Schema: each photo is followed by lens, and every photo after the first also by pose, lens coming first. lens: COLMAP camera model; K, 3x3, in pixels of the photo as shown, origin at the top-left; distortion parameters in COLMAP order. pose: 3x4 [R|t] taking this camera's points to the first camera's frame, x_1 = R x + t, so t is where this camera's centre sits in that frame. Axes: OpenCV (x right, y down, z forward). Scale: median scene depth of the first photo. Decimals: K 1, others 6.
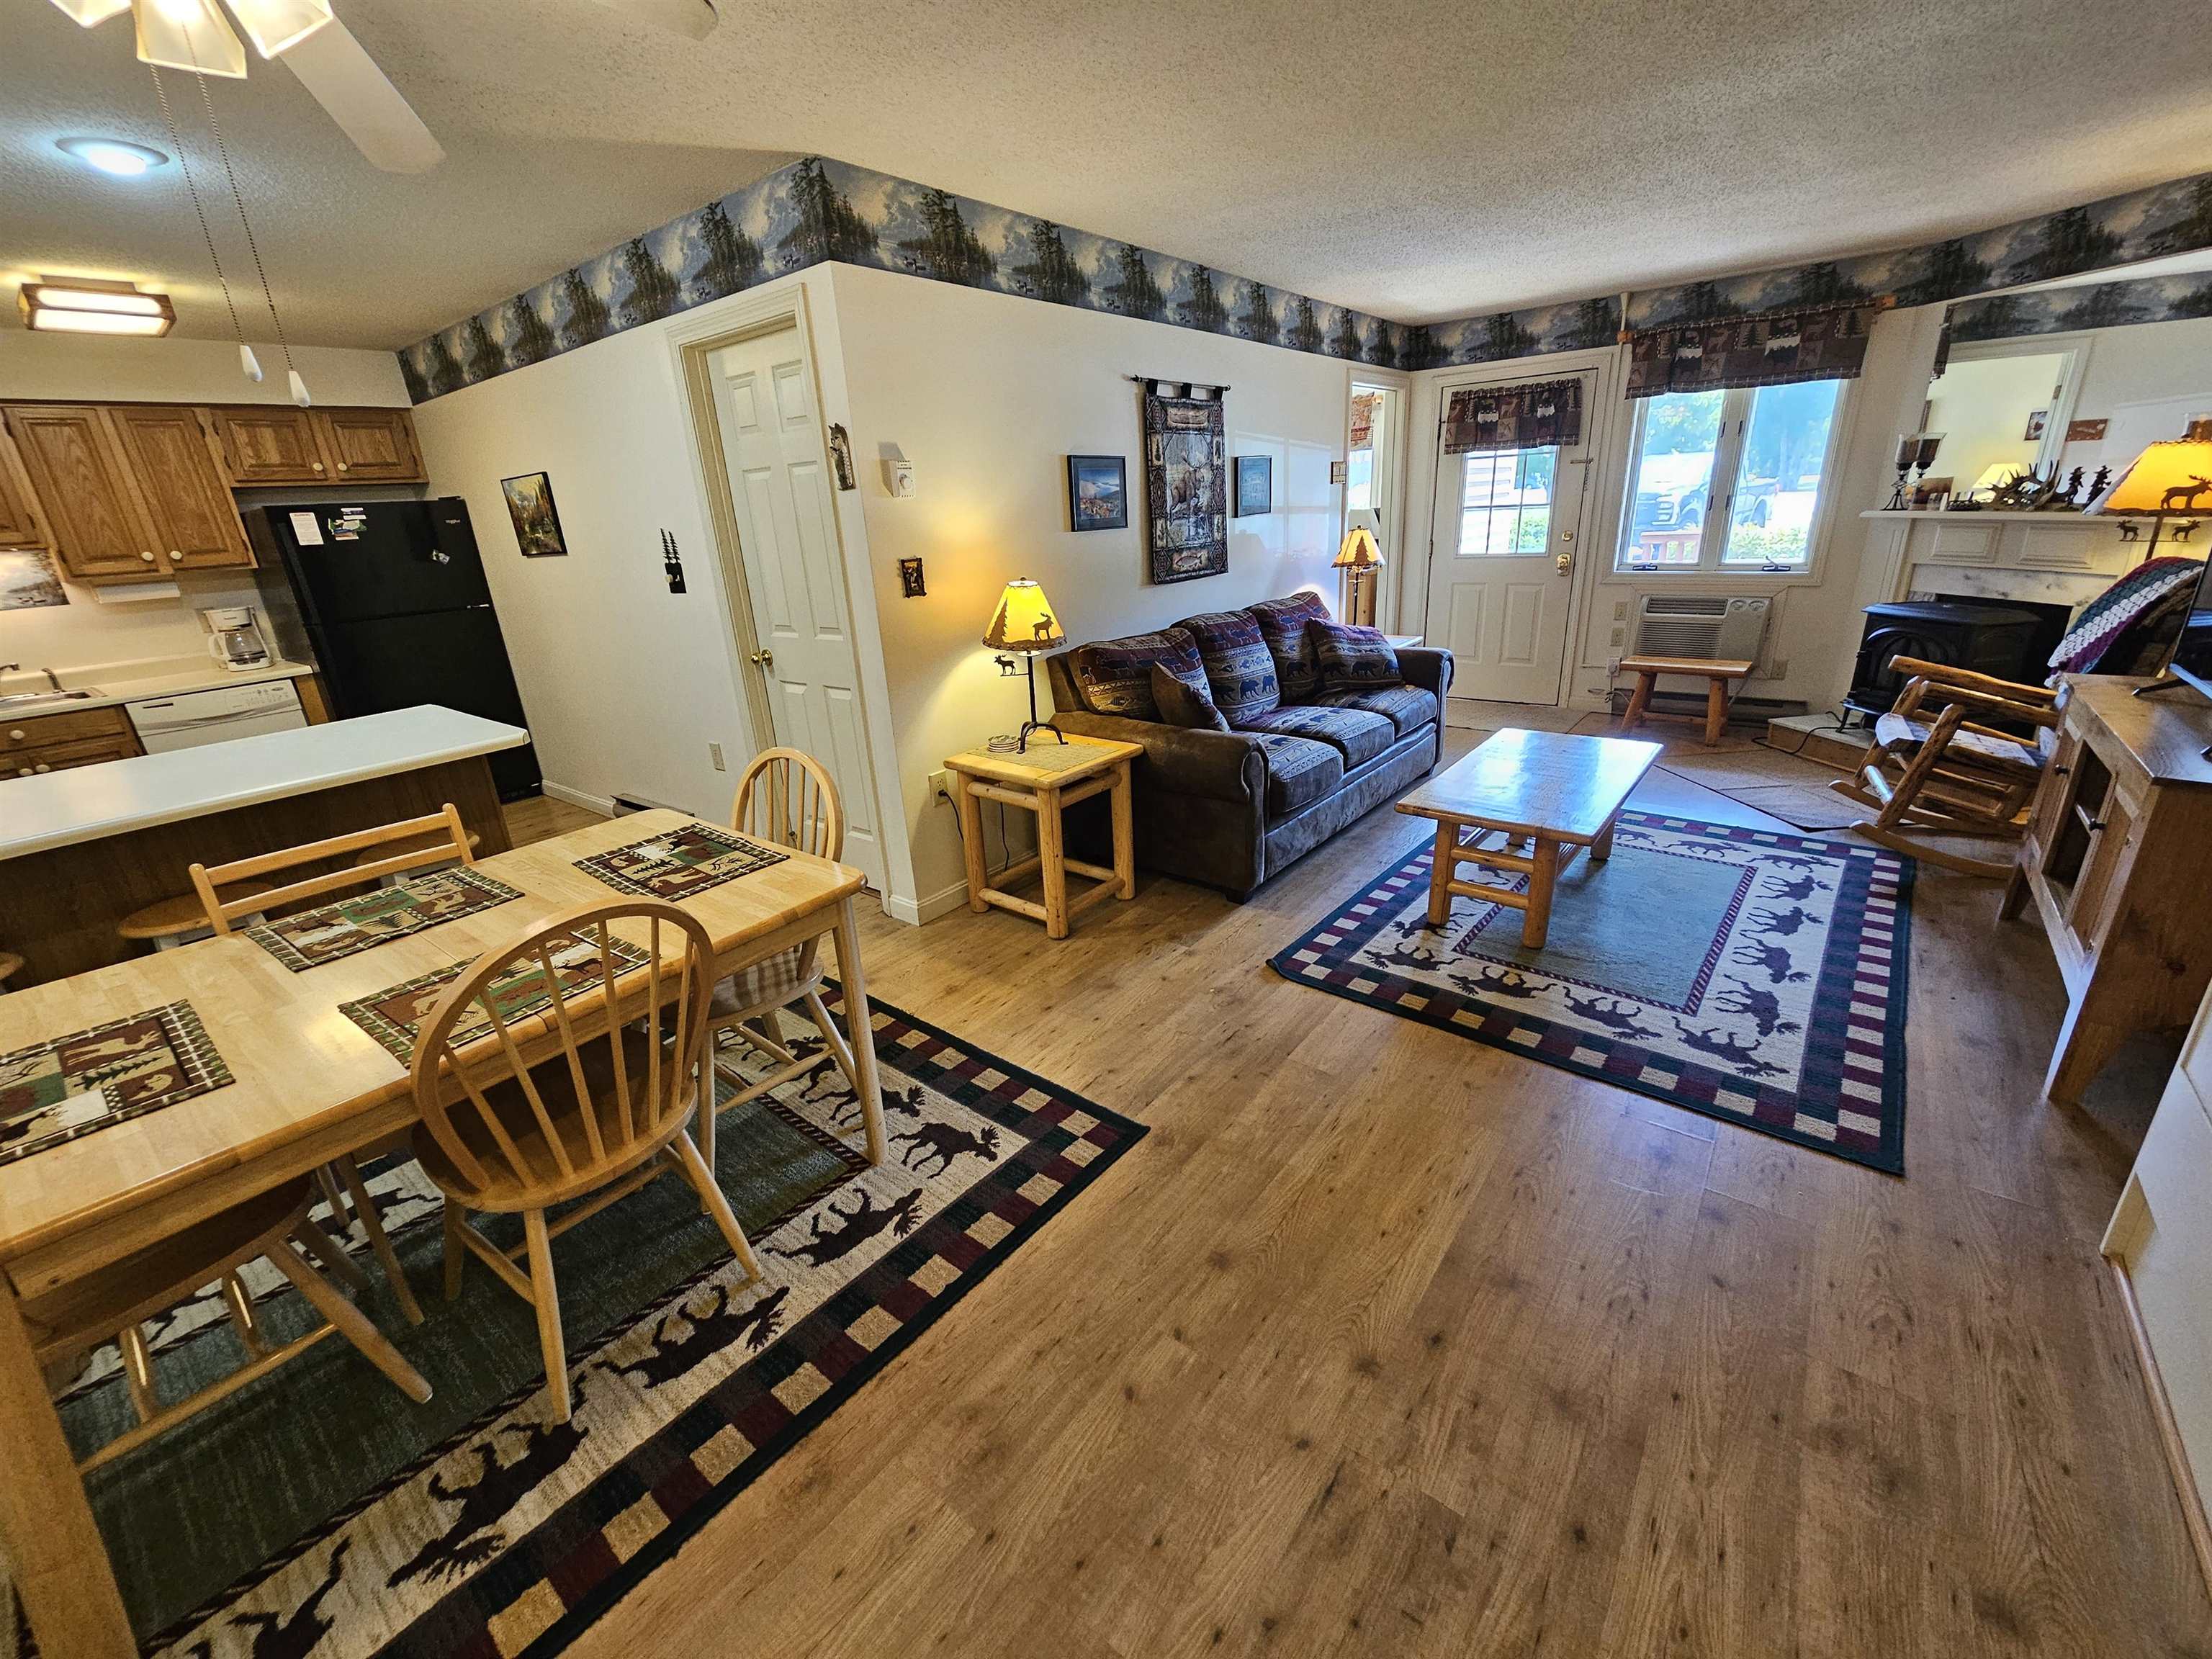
lens RADIAL K [[909.0, 0, 1097.8], [0, 909.0, 833.3], [0, 0, 1]] dist [-0.000240, -0.000382]
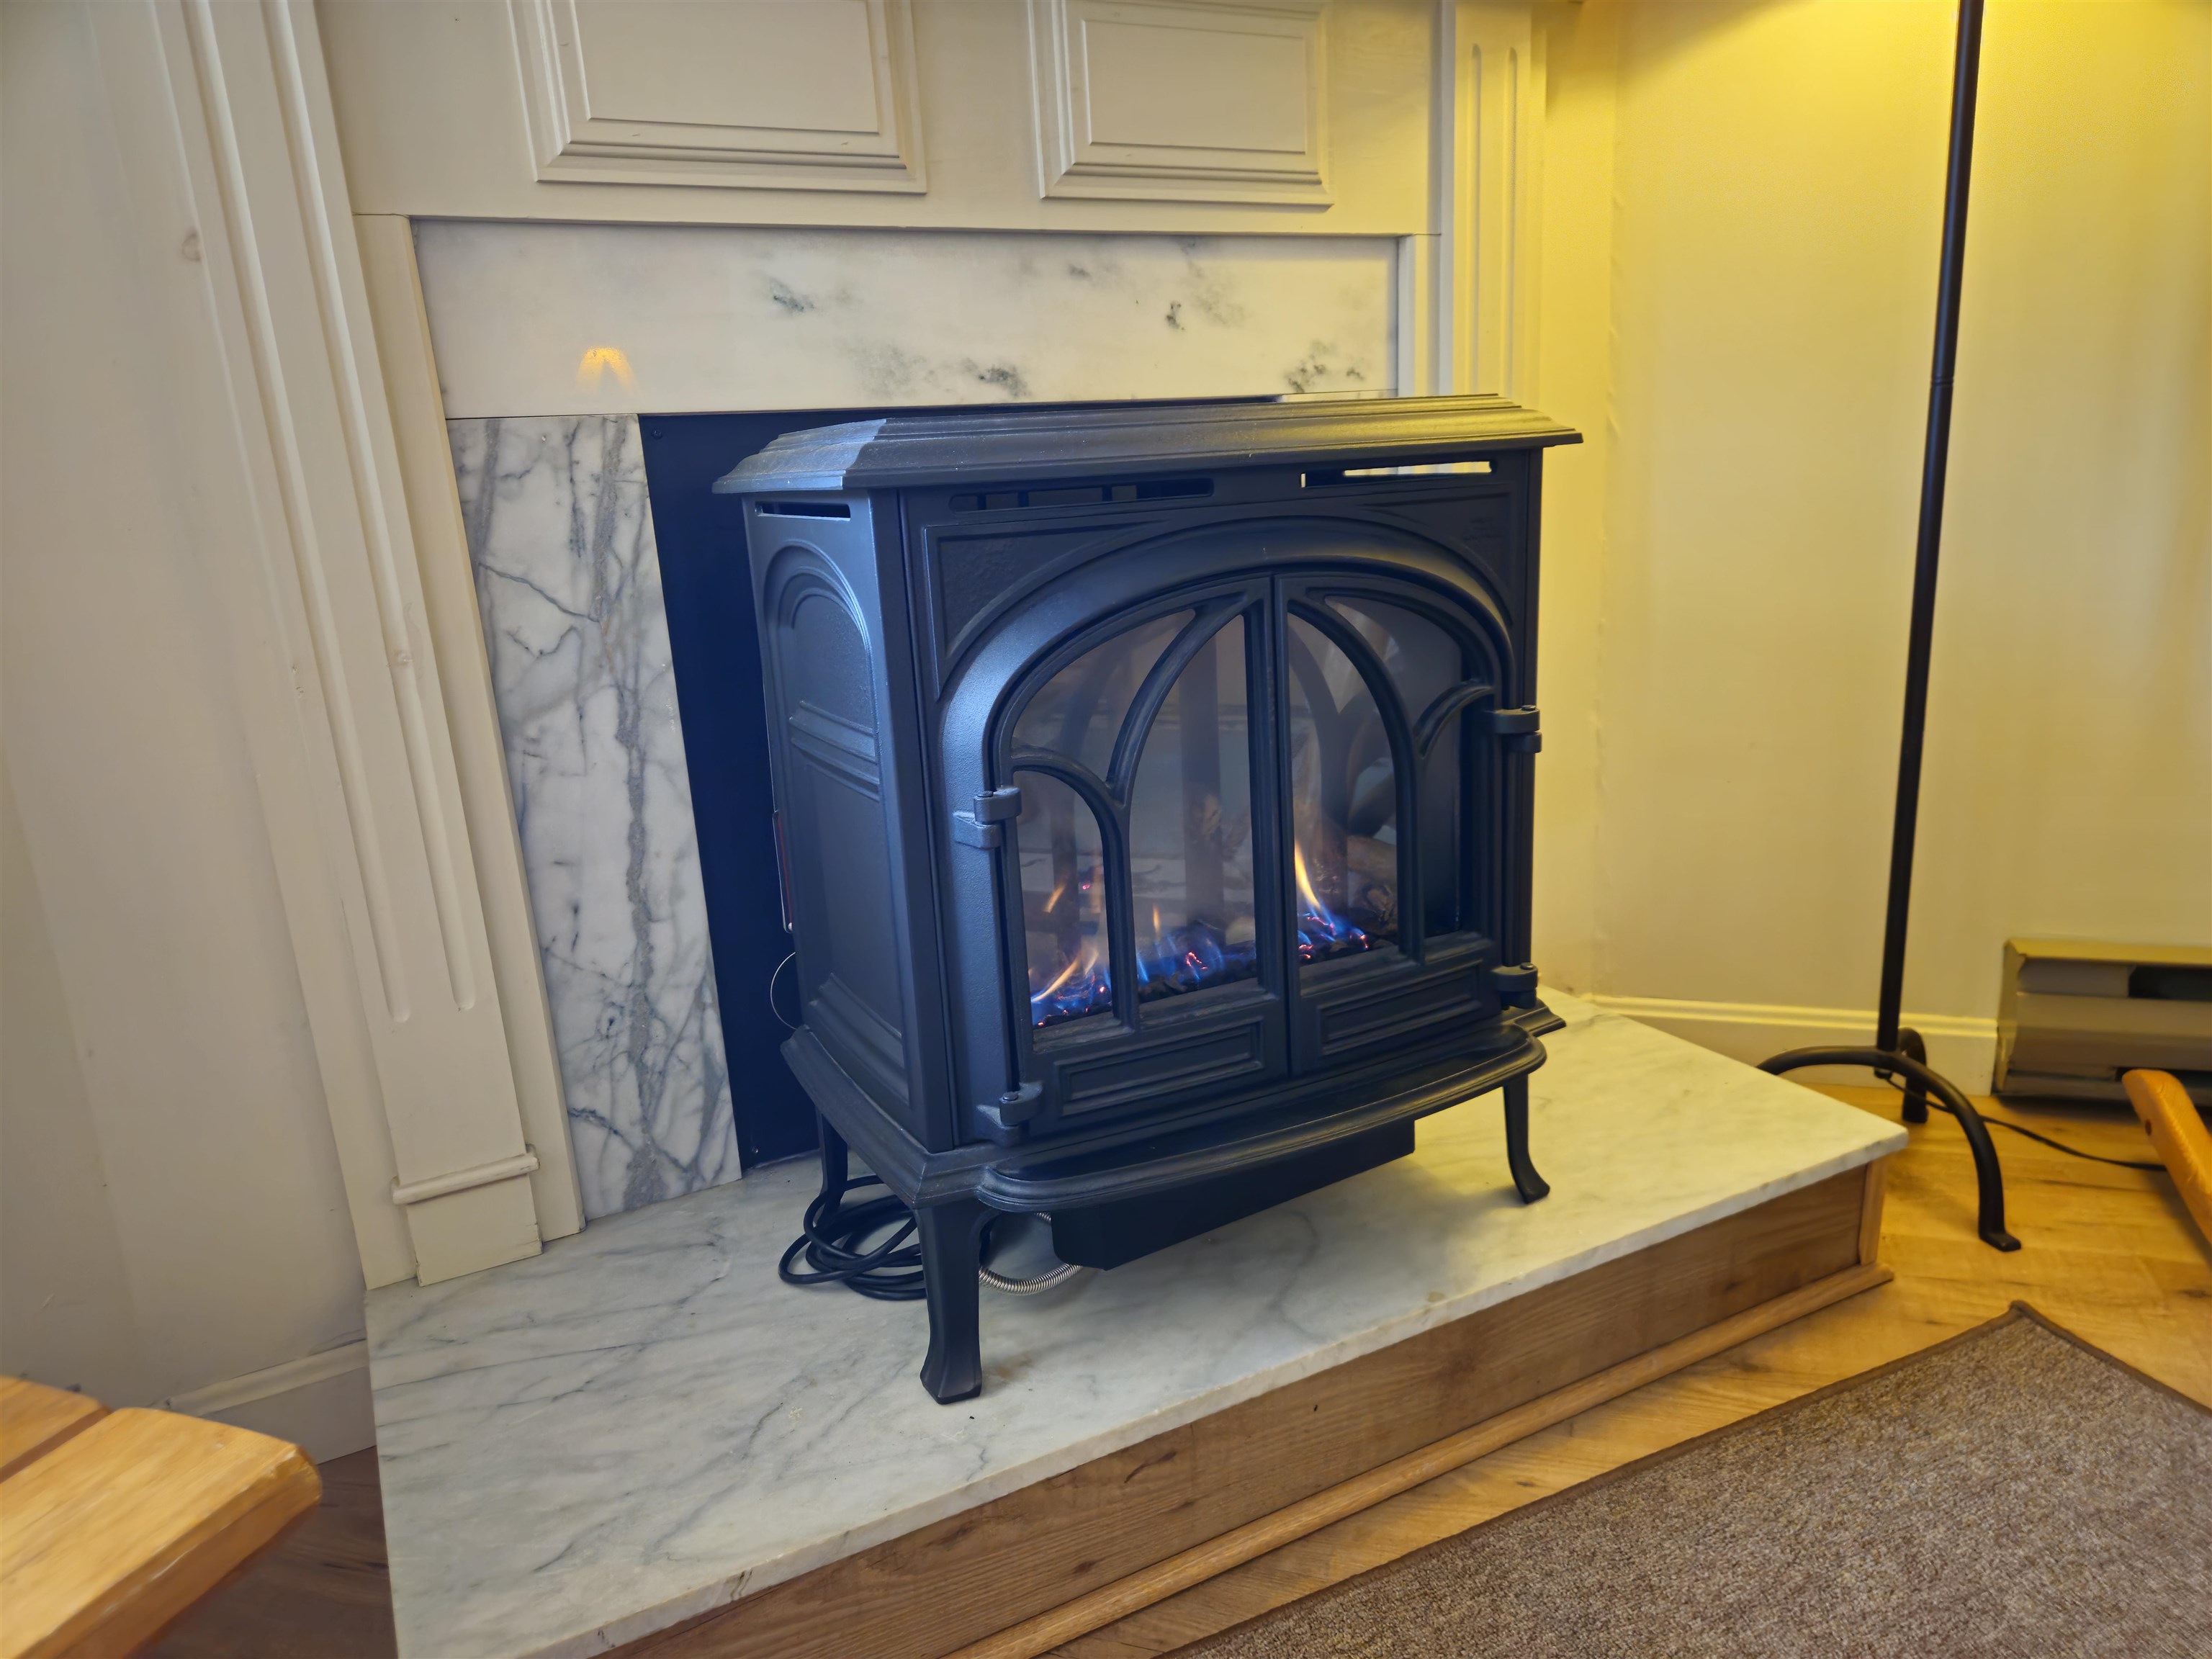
lens RADIAL K [[1476.5, 0, 1102.1], [0, 1476.5, 852.7], [0, 0, 1]] dist [0.077249, -0.067718]
pose [[-0.348235, -0.171277, 0.921627, 0.808136], [0.388023, 0.868647, 0.308045, -0.311125], [-0.853329, 0.464884, -0.236034, 1.296716]]
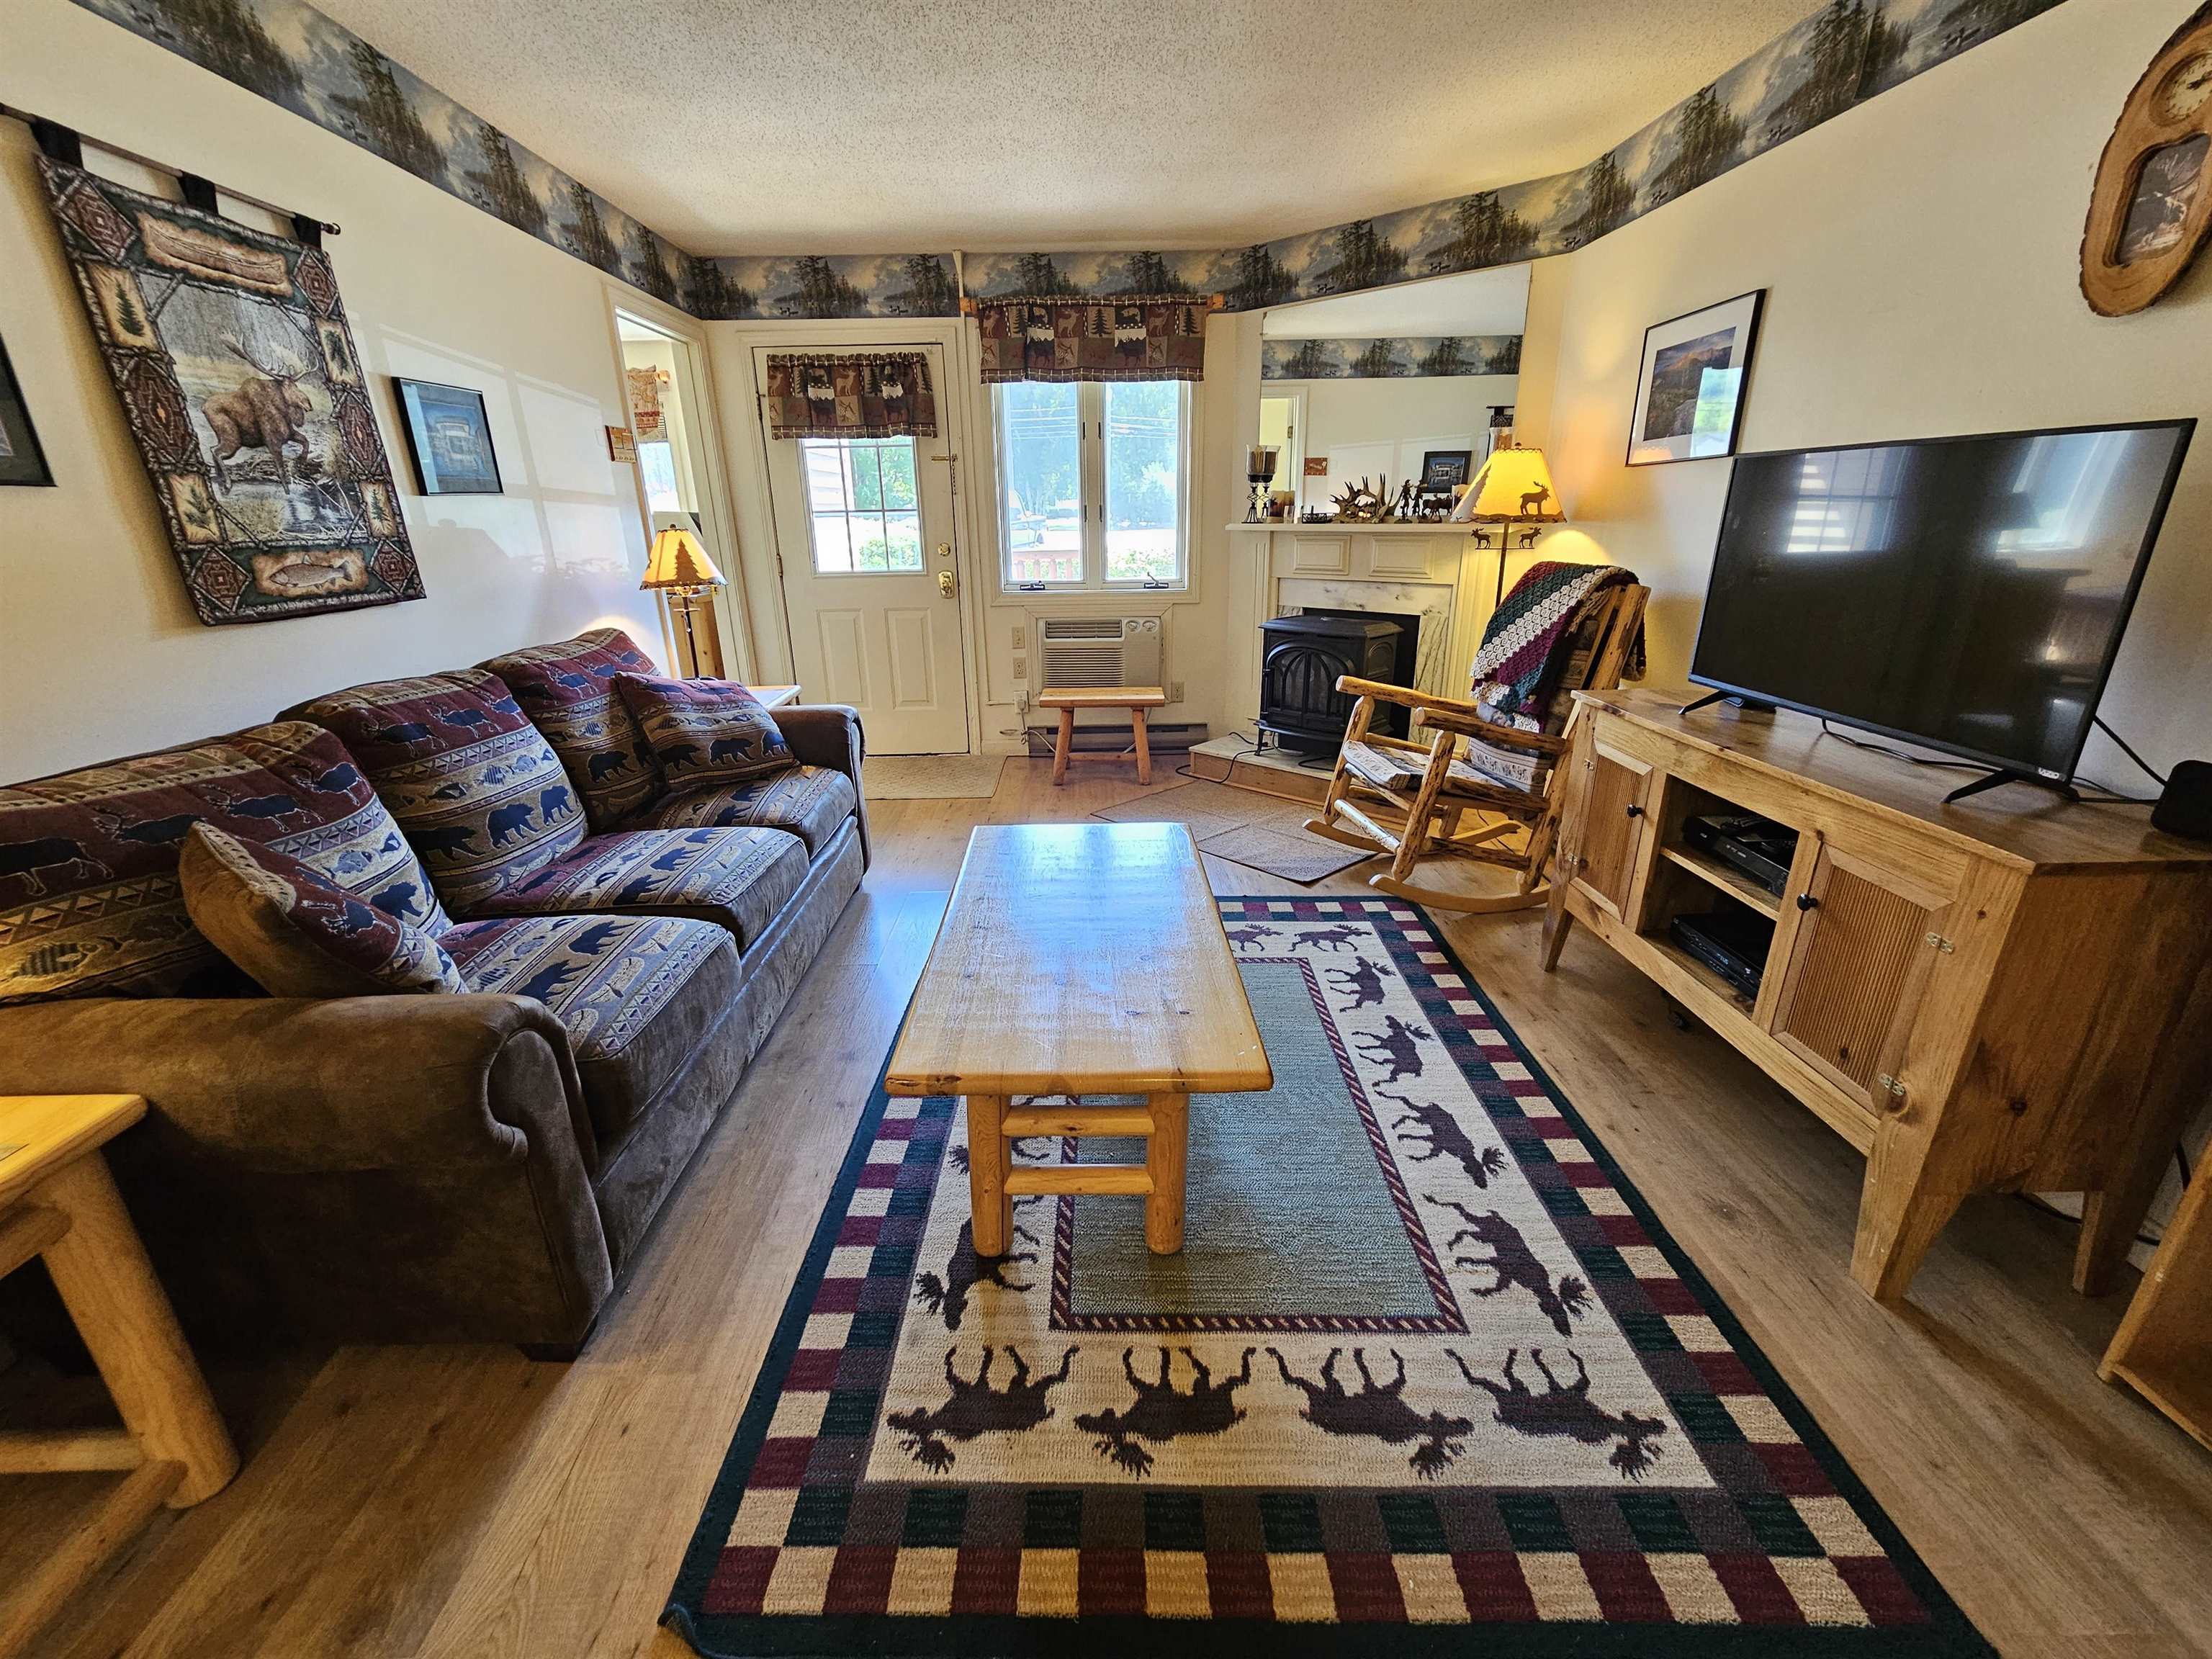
lens RADIAL K [[909.2, 0, 1097.2], [0, 909.2, 833.3], [0, 0, 1]] dist [0.001211, -0.001618]
pose [[0.772171, -0.174341, 0.611030, 0.126477], [0.193768, 0.980428, 0.034870, -0.126181], [-0.605150, 0.091472, 0.790839, 0.470777]]
